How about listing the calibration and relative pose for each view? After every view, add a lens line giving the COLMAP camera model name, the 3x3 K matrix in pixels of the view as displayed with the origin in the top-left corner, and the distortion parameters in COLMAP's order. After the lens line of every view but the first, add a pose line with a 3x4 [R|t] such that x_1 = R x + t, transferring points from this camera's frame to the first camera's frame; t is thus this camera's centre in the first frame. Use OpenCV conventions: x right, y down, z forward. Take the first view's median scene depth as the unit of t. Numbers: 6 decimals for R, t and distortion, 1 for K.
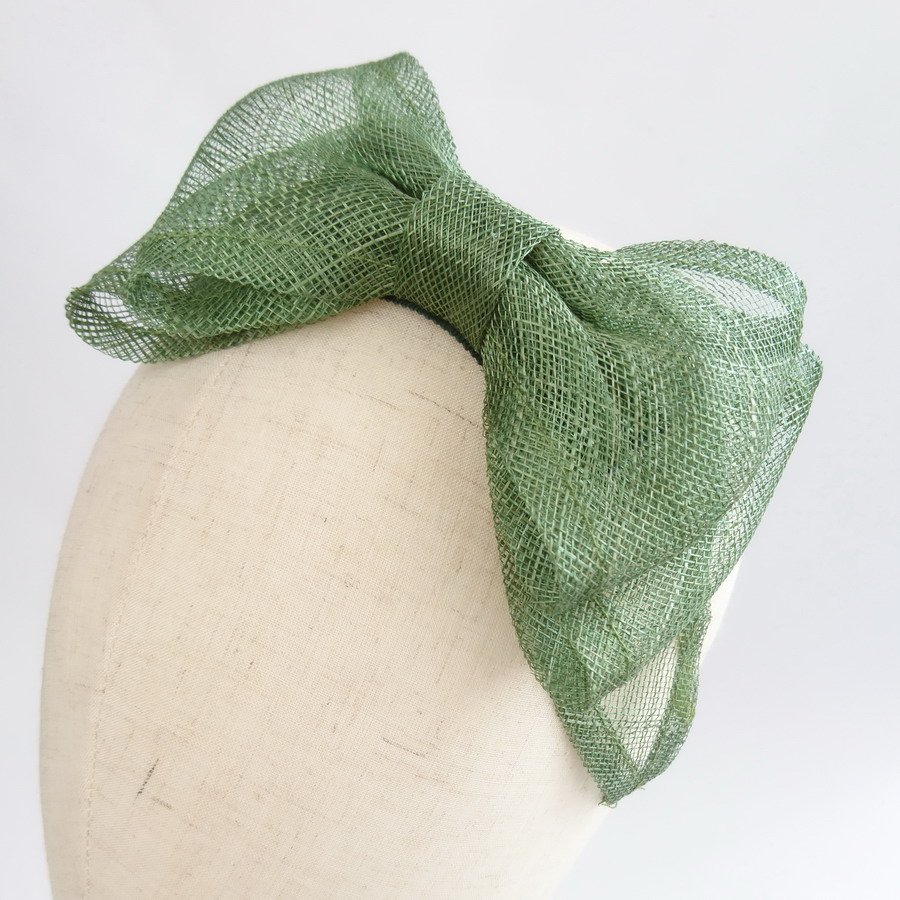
lens RADIAL K [[1077.6, 0, 450.0], [0, 1077.6, 450.0], [0, 0, 1]] dist [0.179840, -0.015666]
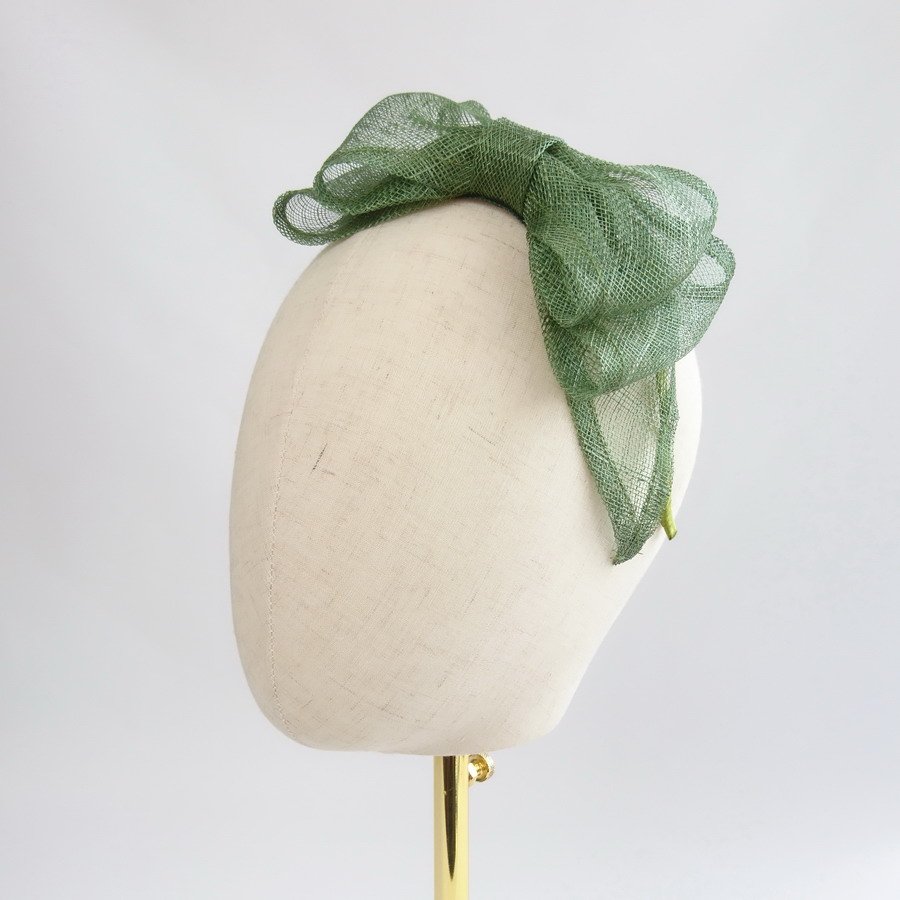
lens RADIAL K [[1077.6, 0, 450.0], [0, 1077.6, 450.0], [0, 0, 1]] dist [0.179840, -0.015666]
pose [[0.999935, -0.011326, 0.000890, -0.090794], [0.010924, 0.936956, -0.349278, 0.844468], [0.003123, 0.349265, 0.937019, -0.452752]]
